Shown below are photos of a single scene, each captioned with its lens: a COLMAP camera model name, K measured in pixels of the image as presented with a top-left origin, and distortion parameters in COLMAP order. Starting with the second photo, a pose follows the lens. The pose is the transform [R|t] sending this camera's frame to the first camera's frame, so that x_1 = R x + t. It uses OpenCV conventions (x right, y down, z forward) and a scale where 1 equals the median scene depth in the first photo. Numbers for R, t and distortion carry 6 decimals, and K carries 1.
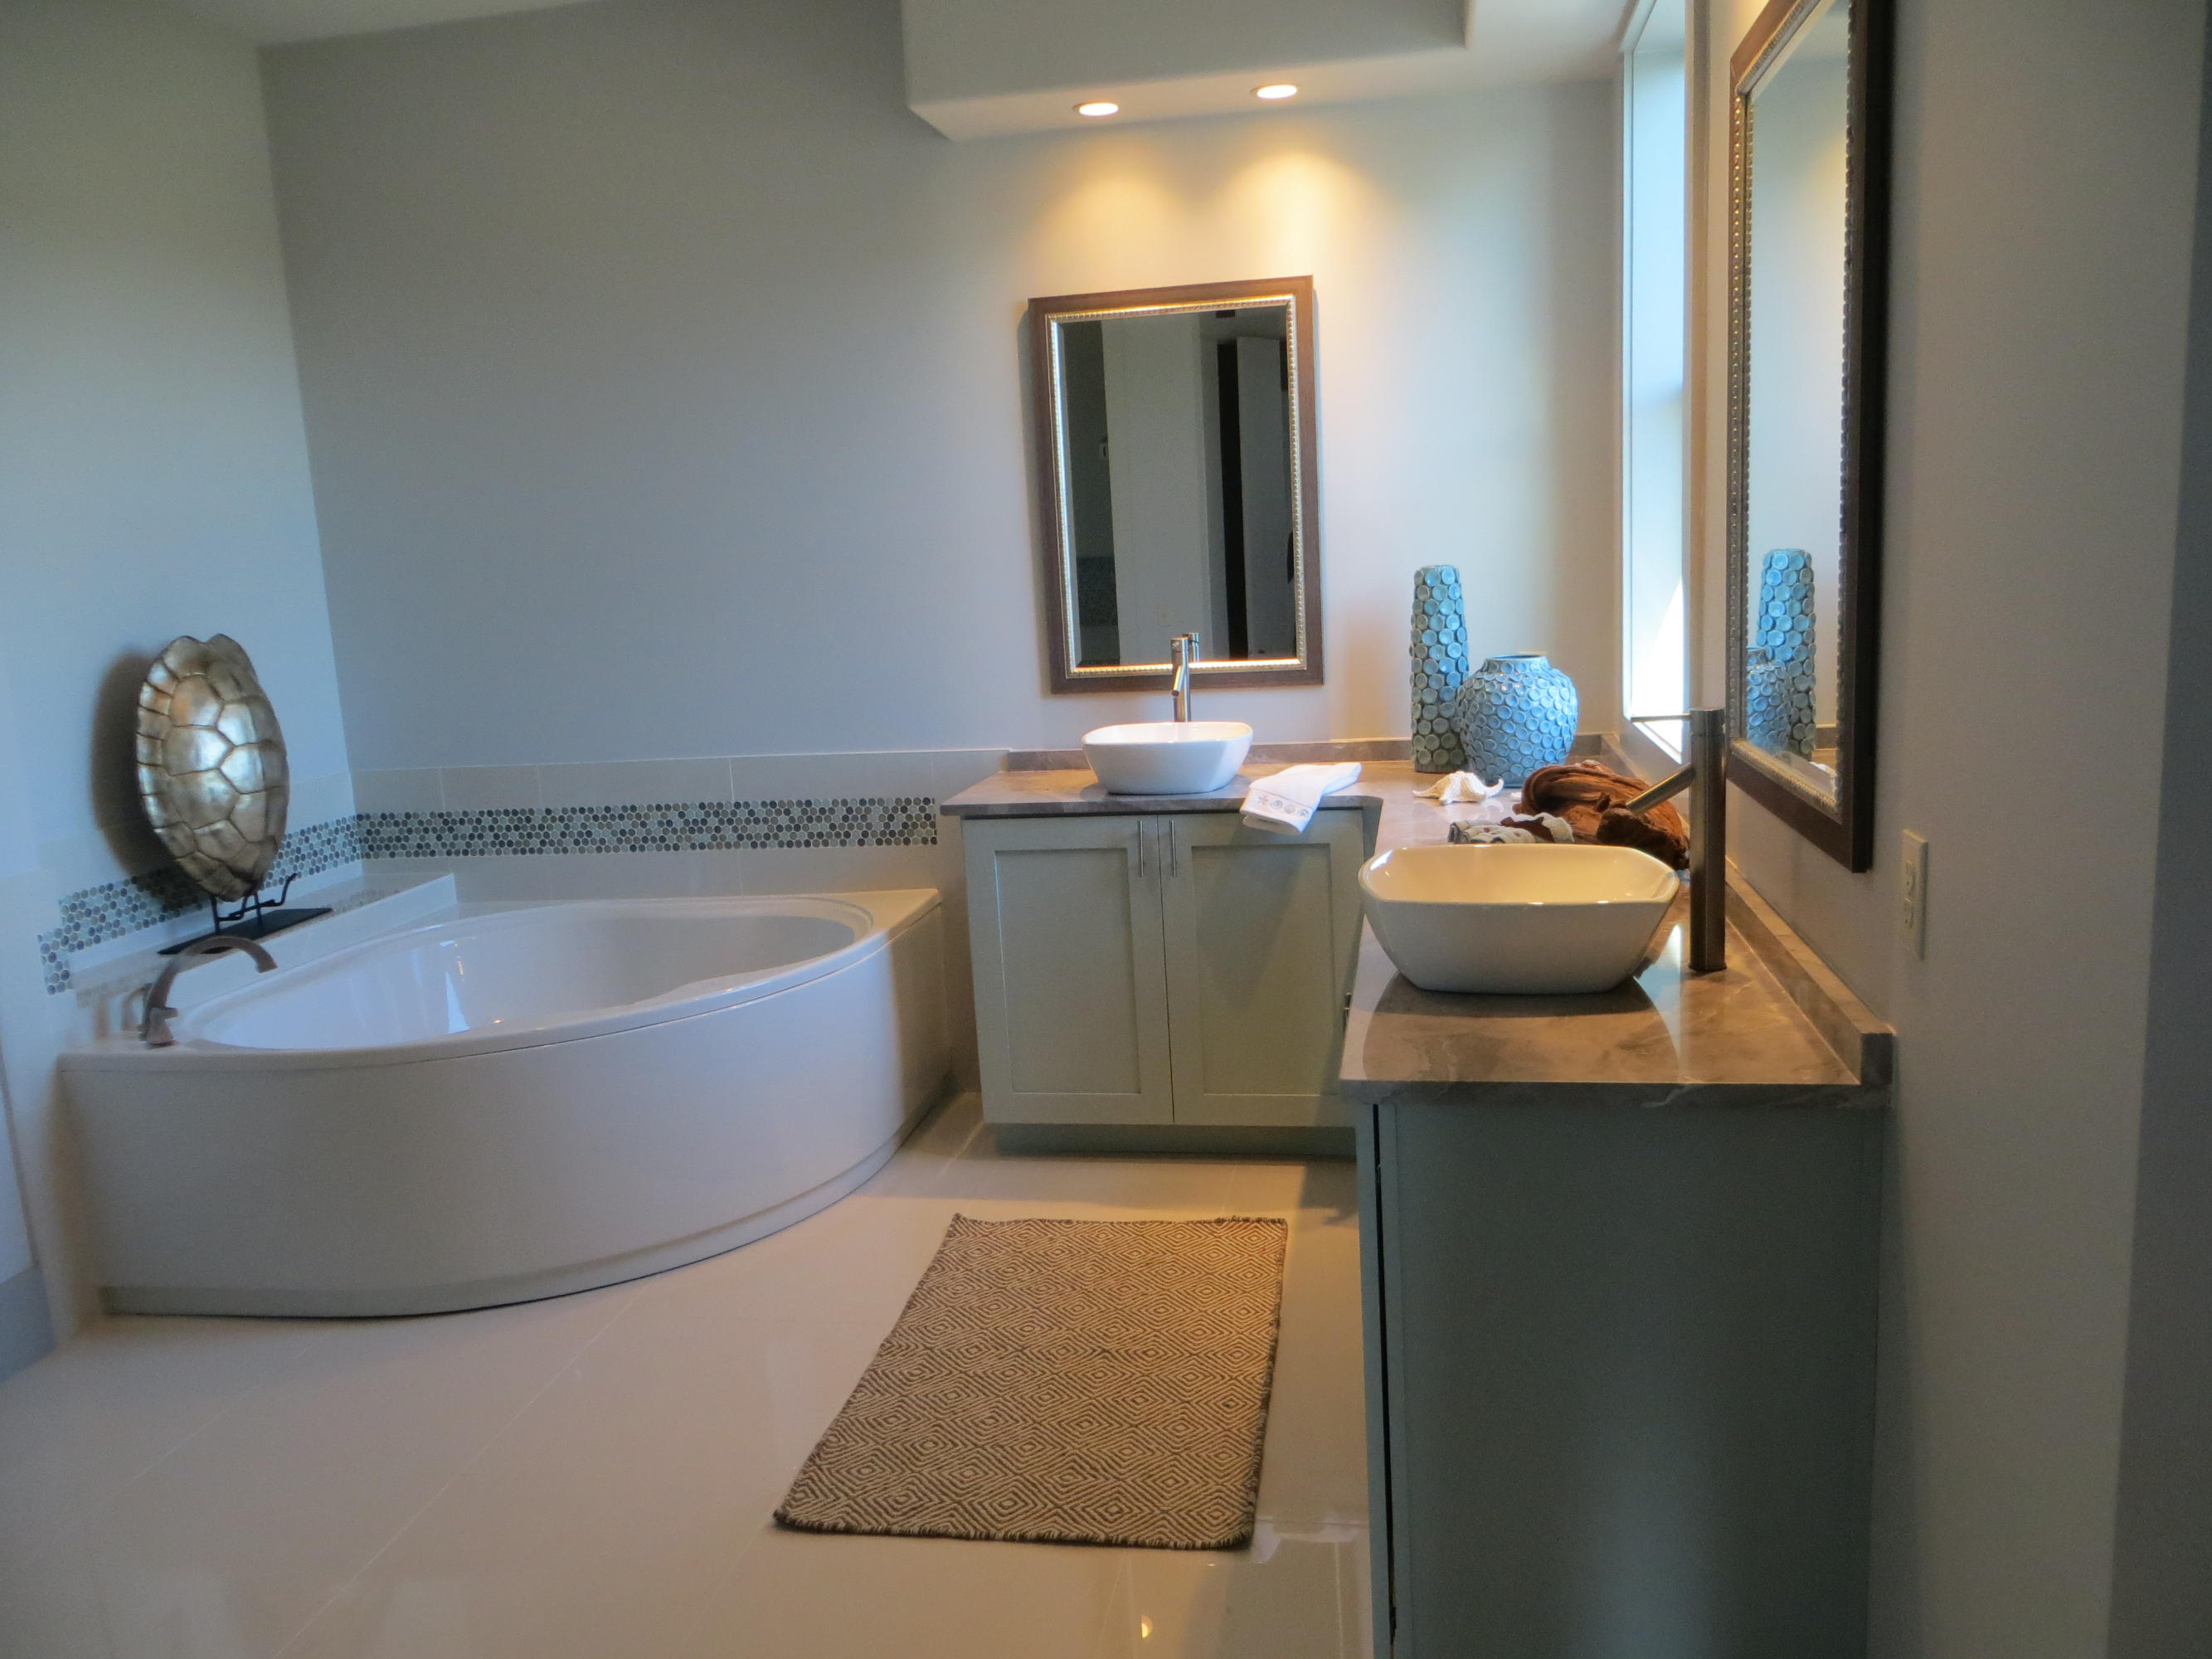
lens RADIAL K [[1658.4, 0, 1091.8], [0, 1658.4, 808.0], [0, 0, 1]] dist [-0.010475, 0.008913]
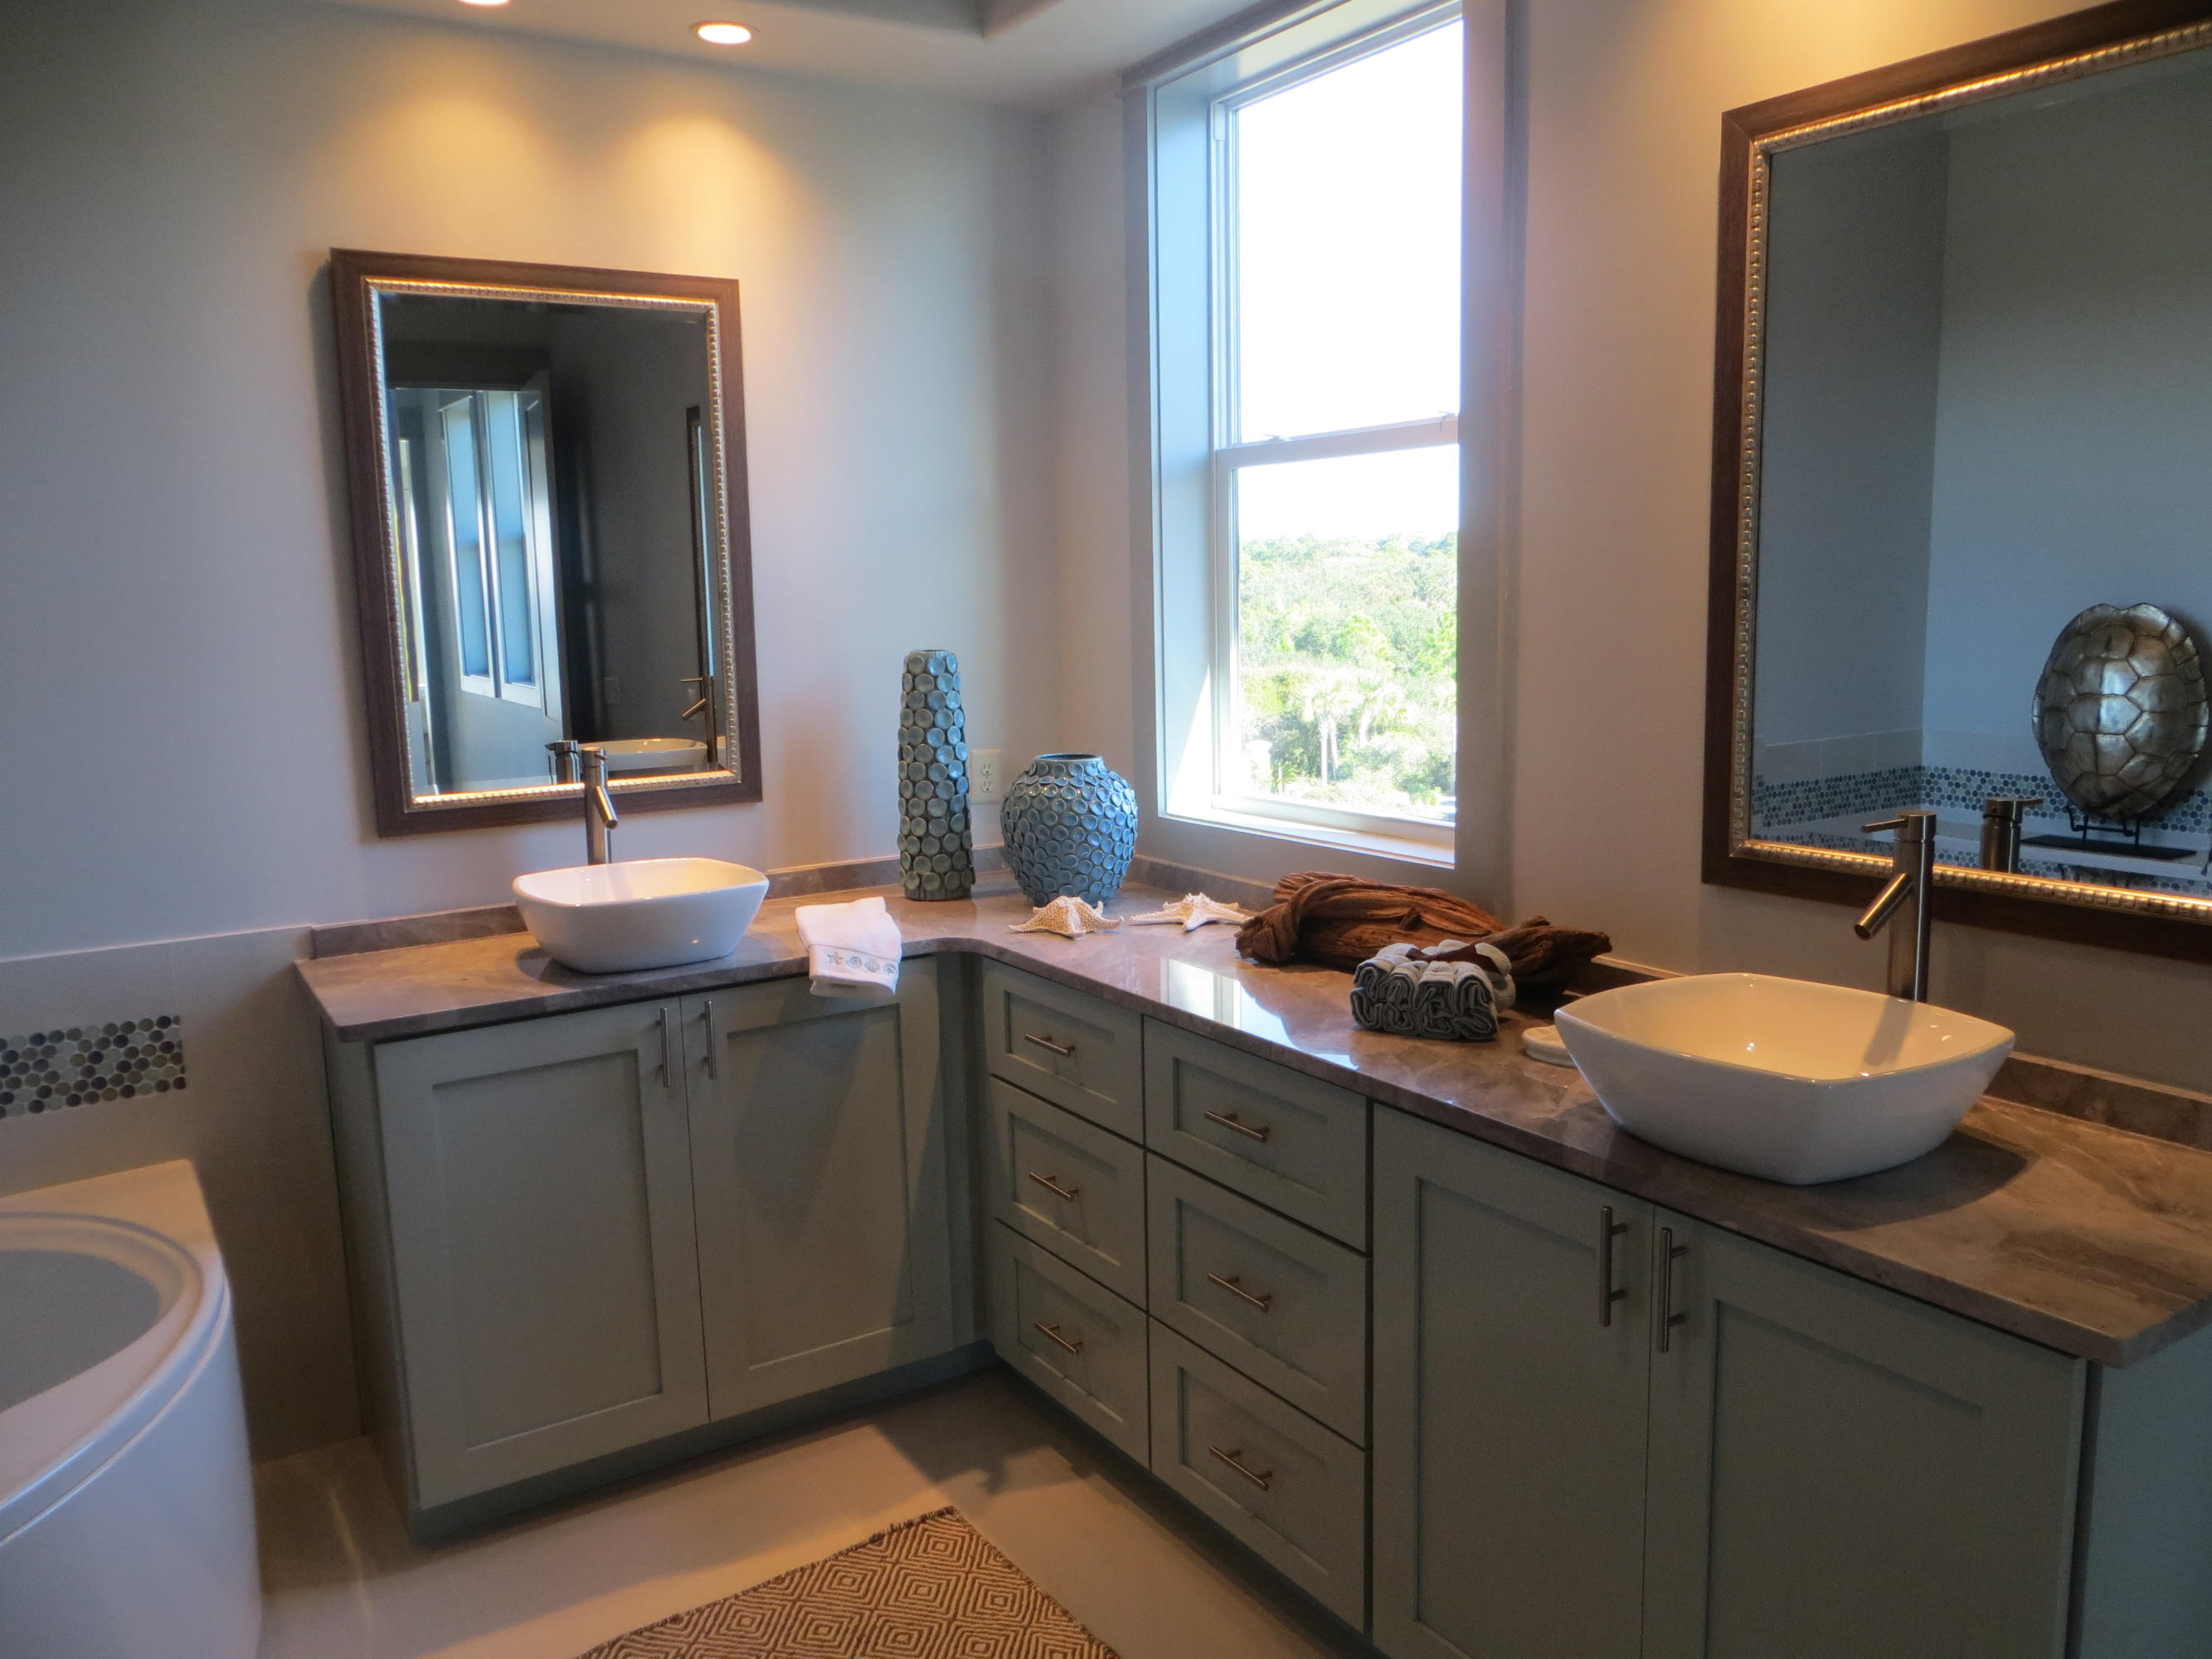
lens RADIAL K [[1658.4, 0, 1119.9], [0, 1658.4, 820.8], [0, 0, 1]] dist [-0.010475, 0.008913]
pose [[0.728764, -0.064069, 0.681761, -0.294220], [0.095488, 0.995394, -0.008528, -0.045582], [-0.678075, 0.071315, 0.731525, 0.336719]]
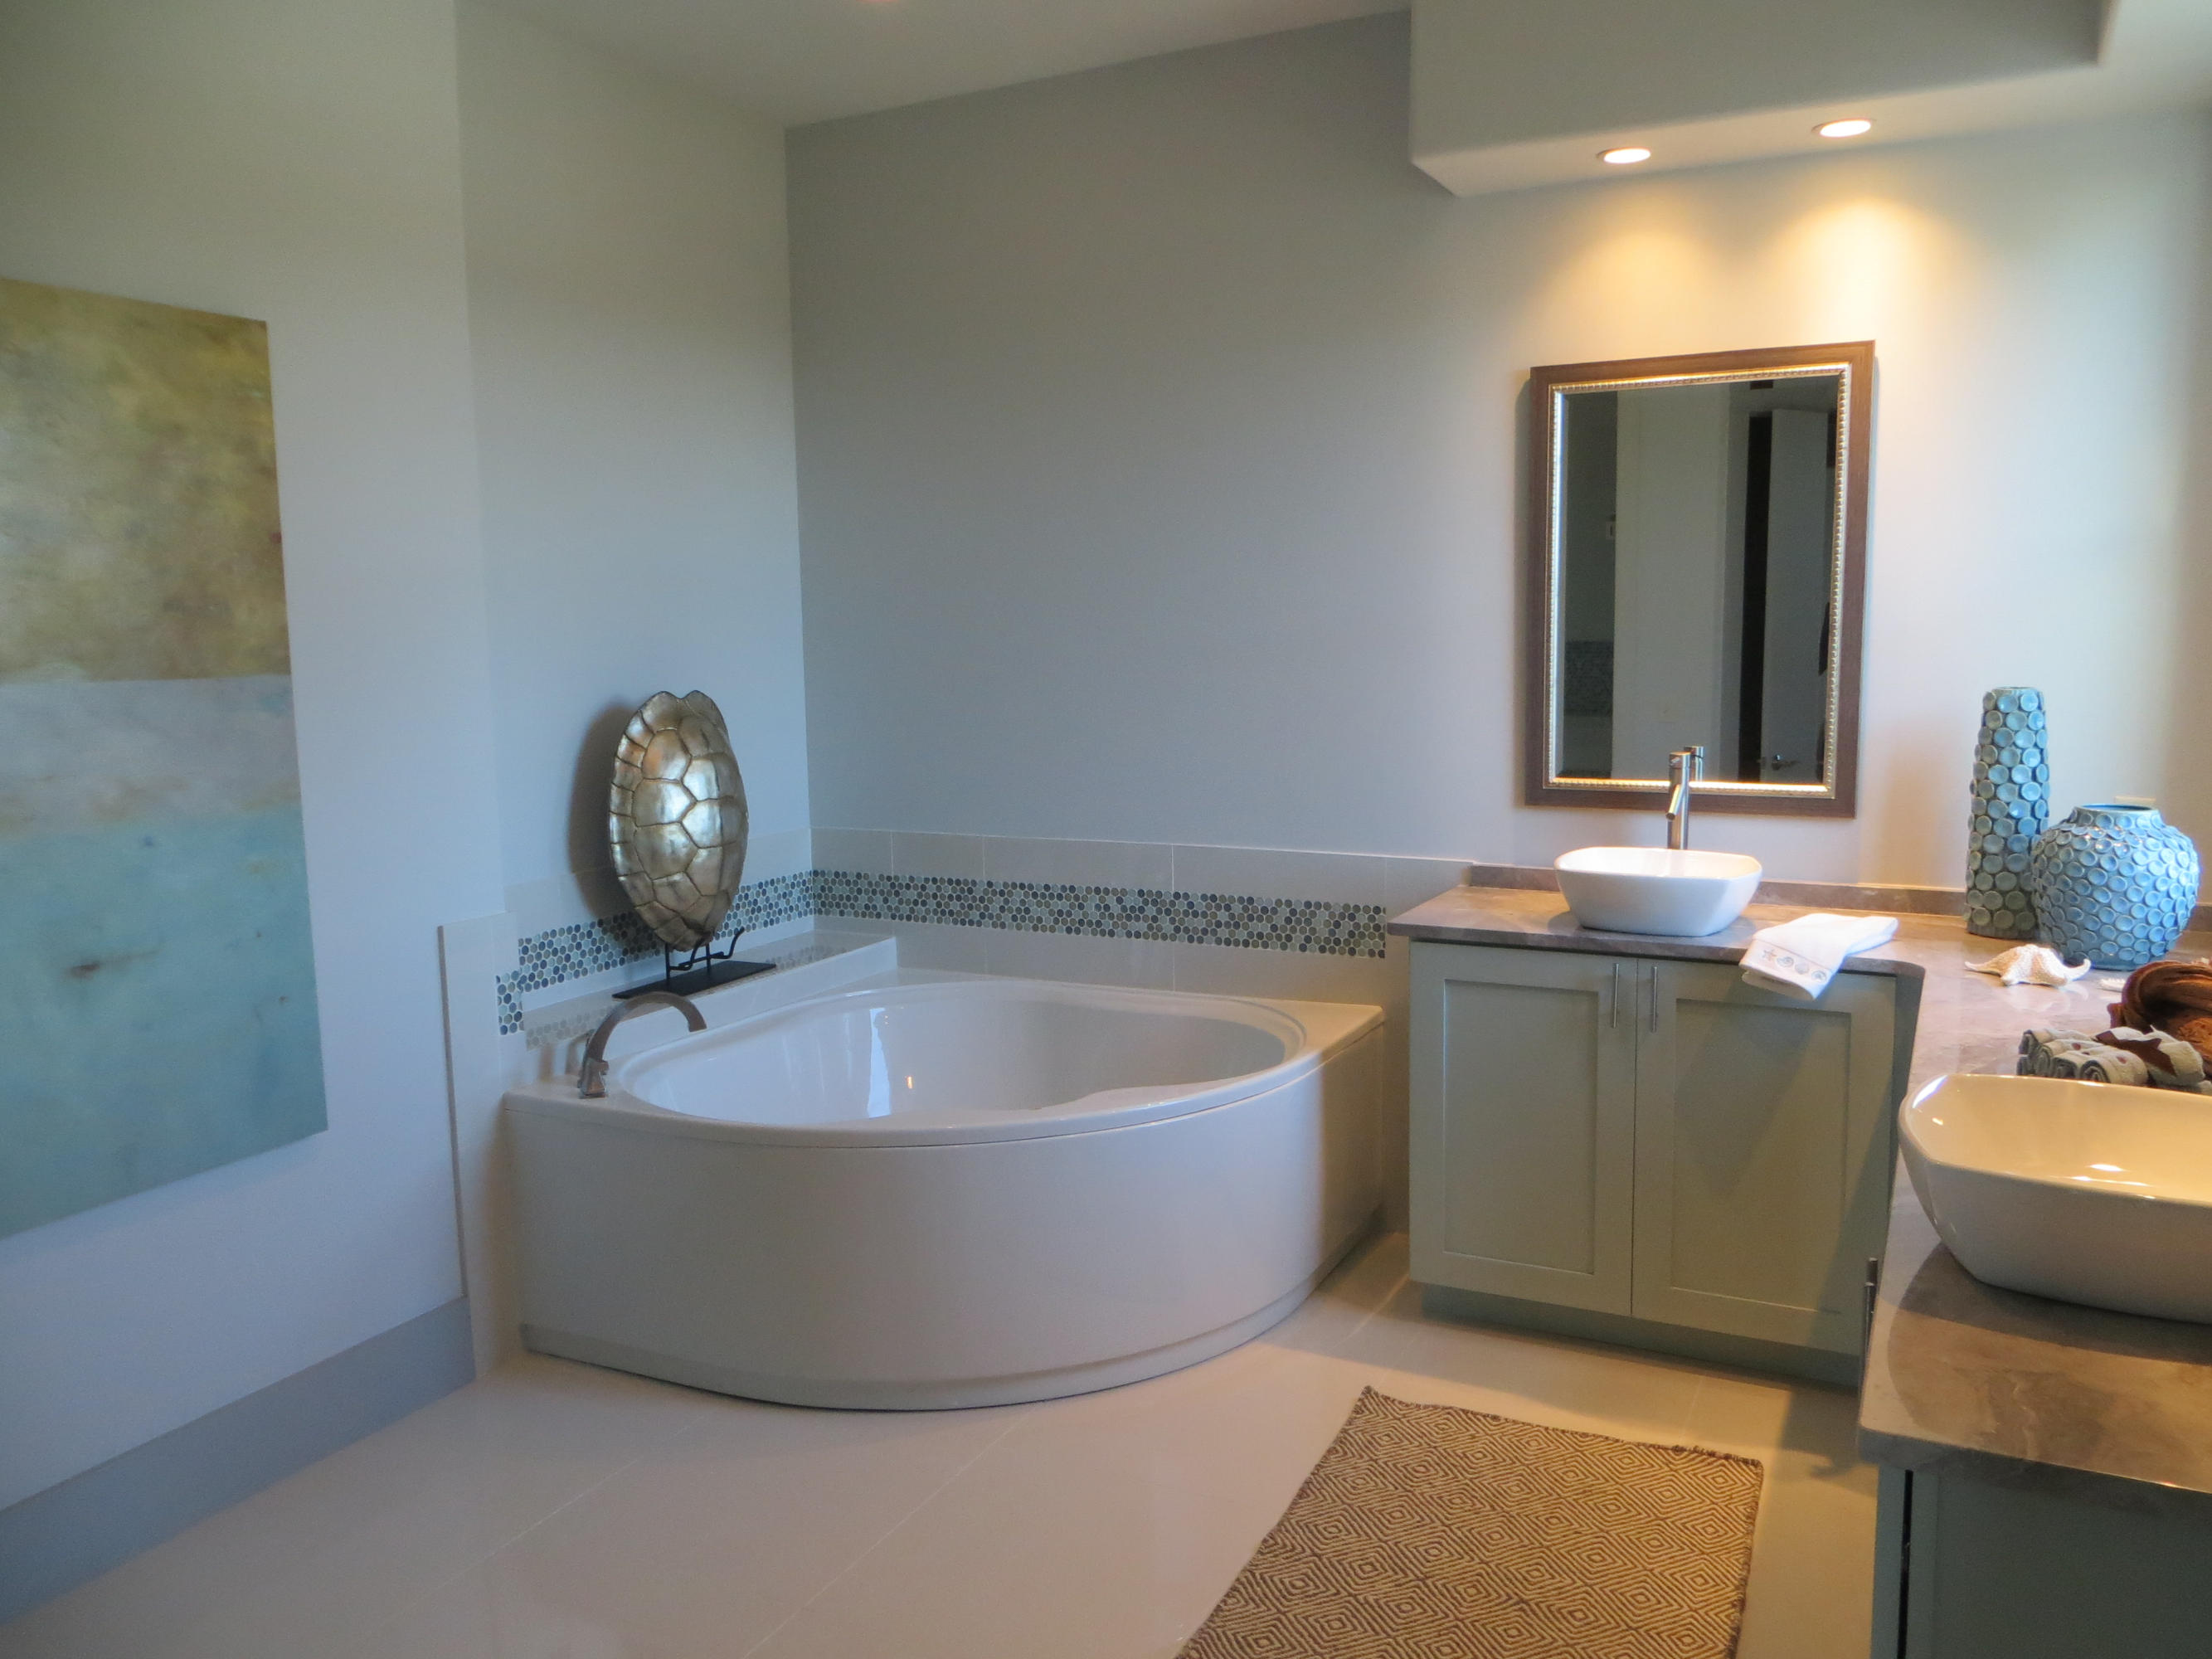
lens RADIAL K [[1658.4, 0, 1105.5], [0, 1658.4, 809.3], [0, 0, 1]] dist [-0.010475, 0.008913]
pose [[0.958661, 0.072681, -0.275112, 0.005221], [-0.082695, 0.996262, -0.024960, -0.027823], [0.272270, 0.046678, 0.961088, 0.086930]]
